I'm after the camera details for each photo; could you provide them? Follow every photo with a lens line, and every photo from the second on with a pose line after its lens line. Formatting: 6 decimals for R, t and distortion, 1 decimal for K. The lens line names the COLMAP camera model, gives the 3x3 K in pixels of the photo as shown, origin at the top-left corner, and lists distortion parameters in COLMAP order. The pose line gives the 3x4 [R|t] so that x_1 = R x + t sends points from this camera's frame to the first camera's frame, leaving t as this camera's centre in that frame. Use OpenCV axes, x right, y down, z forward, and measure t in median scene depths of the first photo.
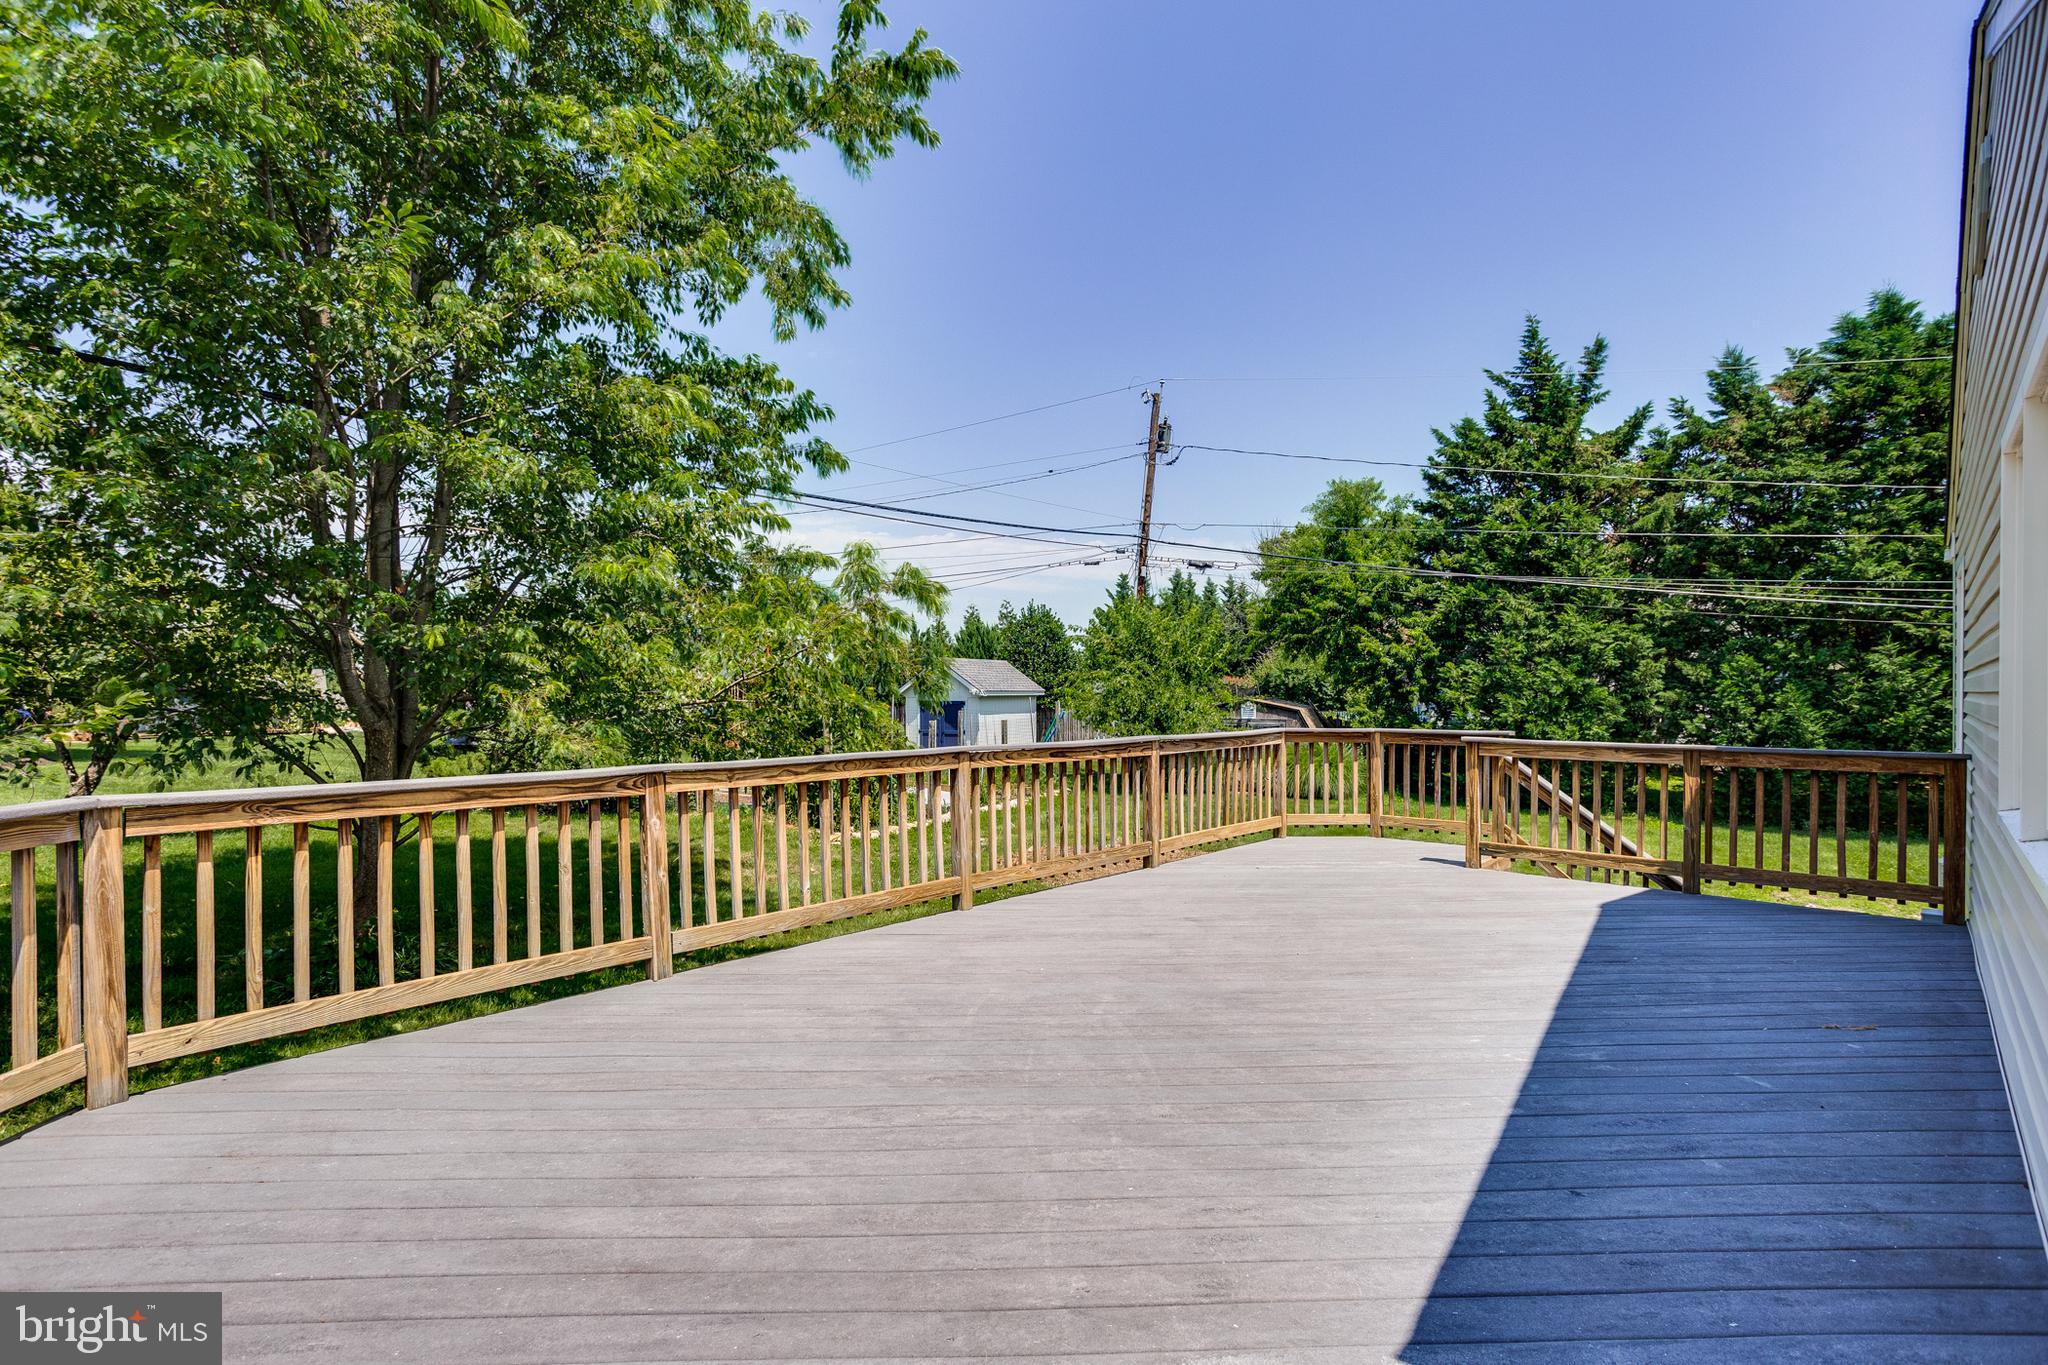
lens RADIAL K [[990.5, 0, 1017.9], [0, 990.5, 676.3], [0, 0, 1]] dist [-0.061891, 0.036171]
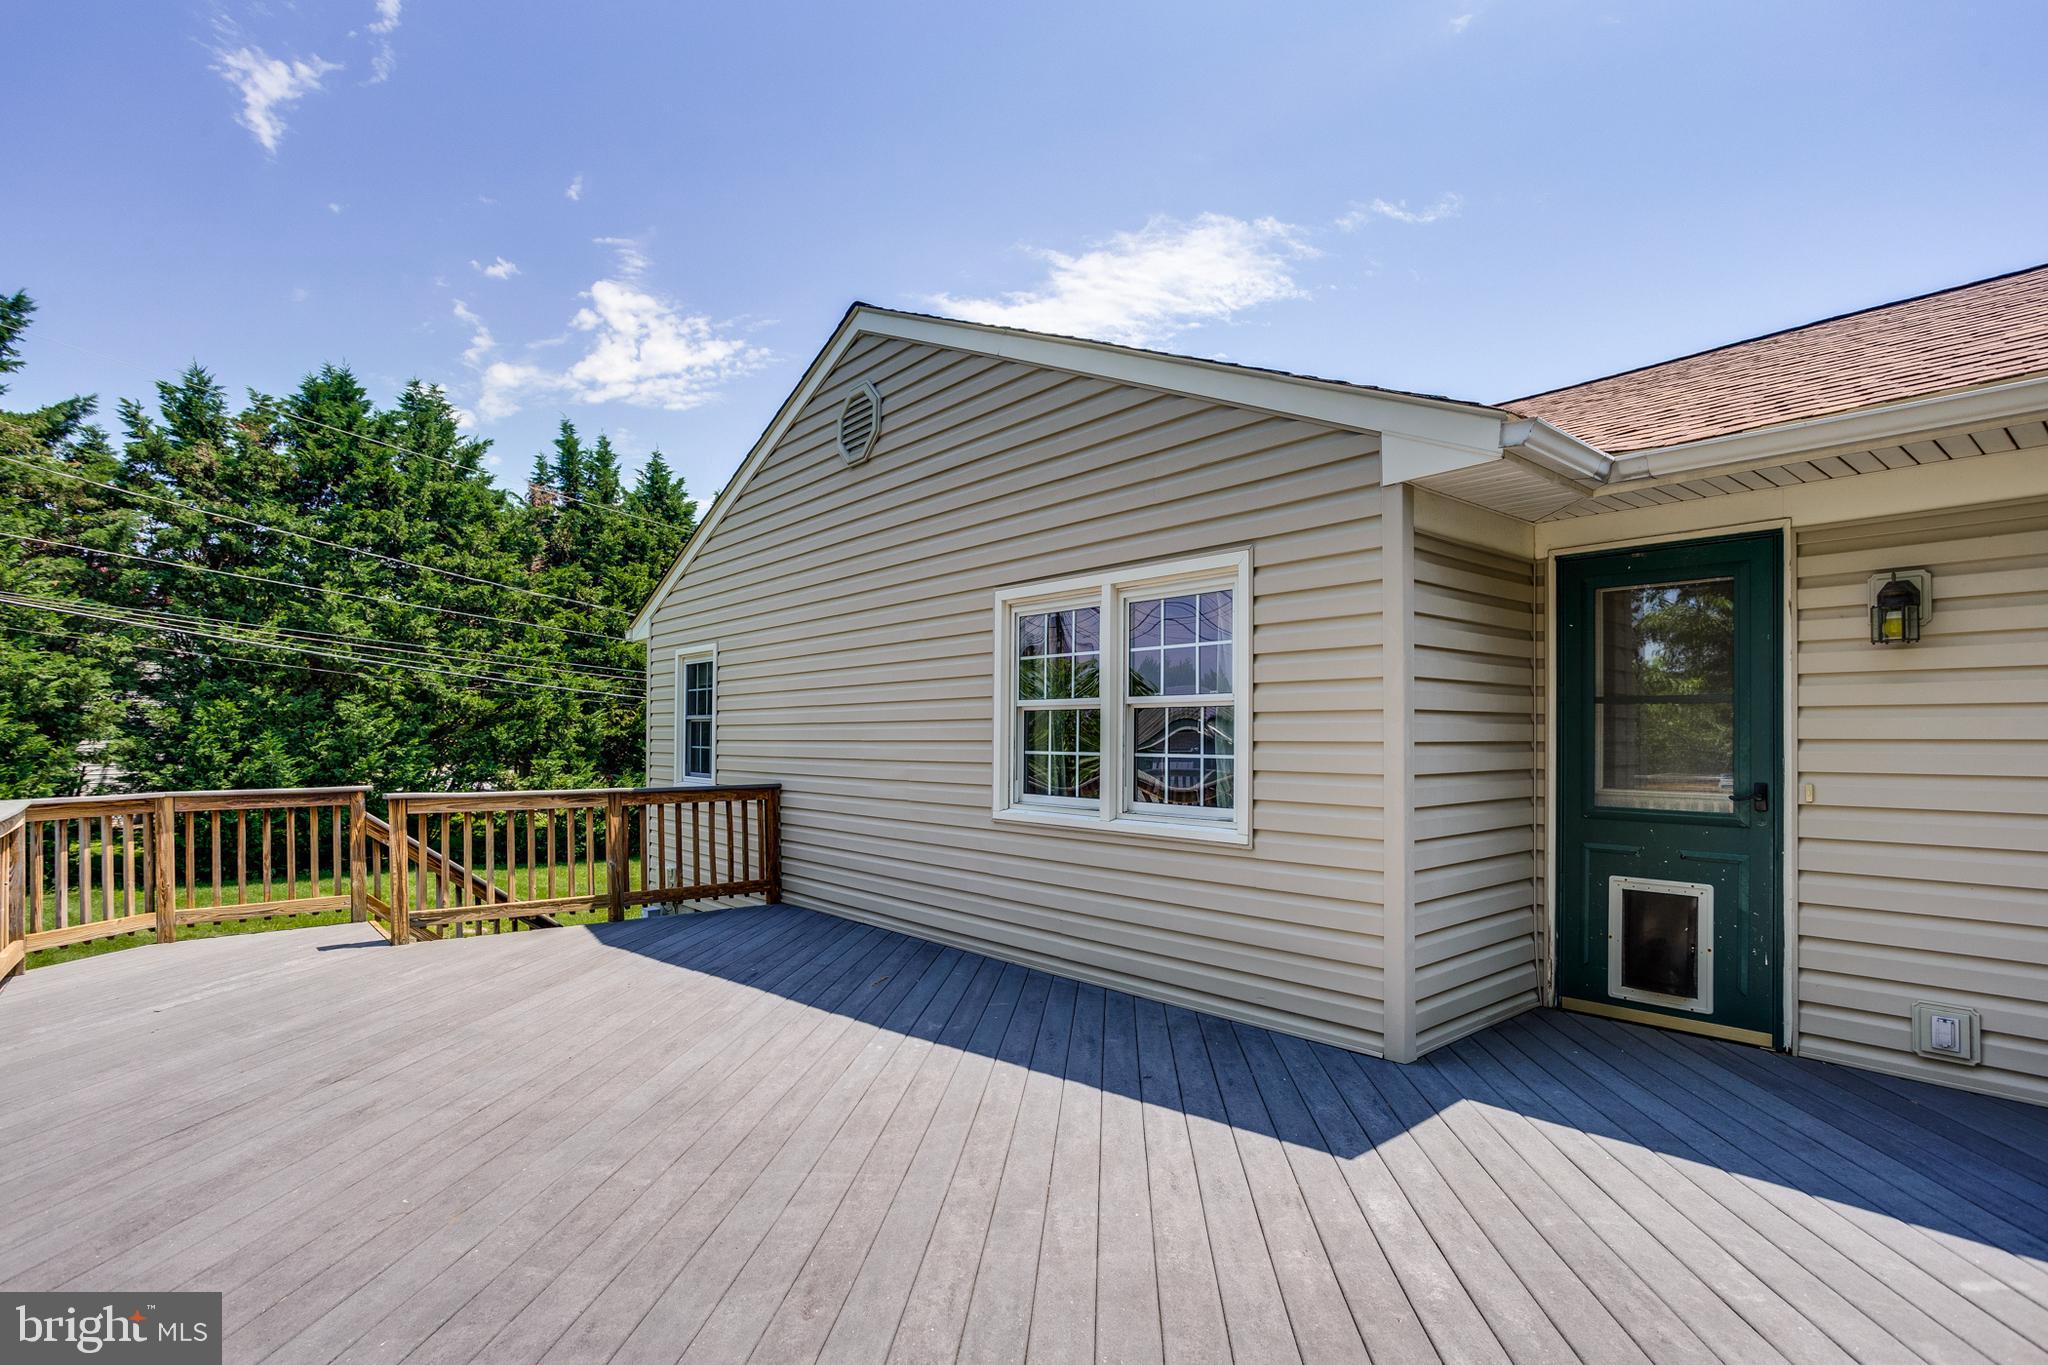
lens RADIAL K [[1007.0, 0, 1024.0], [0, 1007.0, 682.5], [0, 0, 1]] dist [-0.037286, 0.019758]
pose [[0.128715, 0.051463, 0.990345, -0.103935], [-0.011788, 0.998661, -0.050363, 0.000574], [-0.991612, -0.005191, 0.129150, 0.102262]]
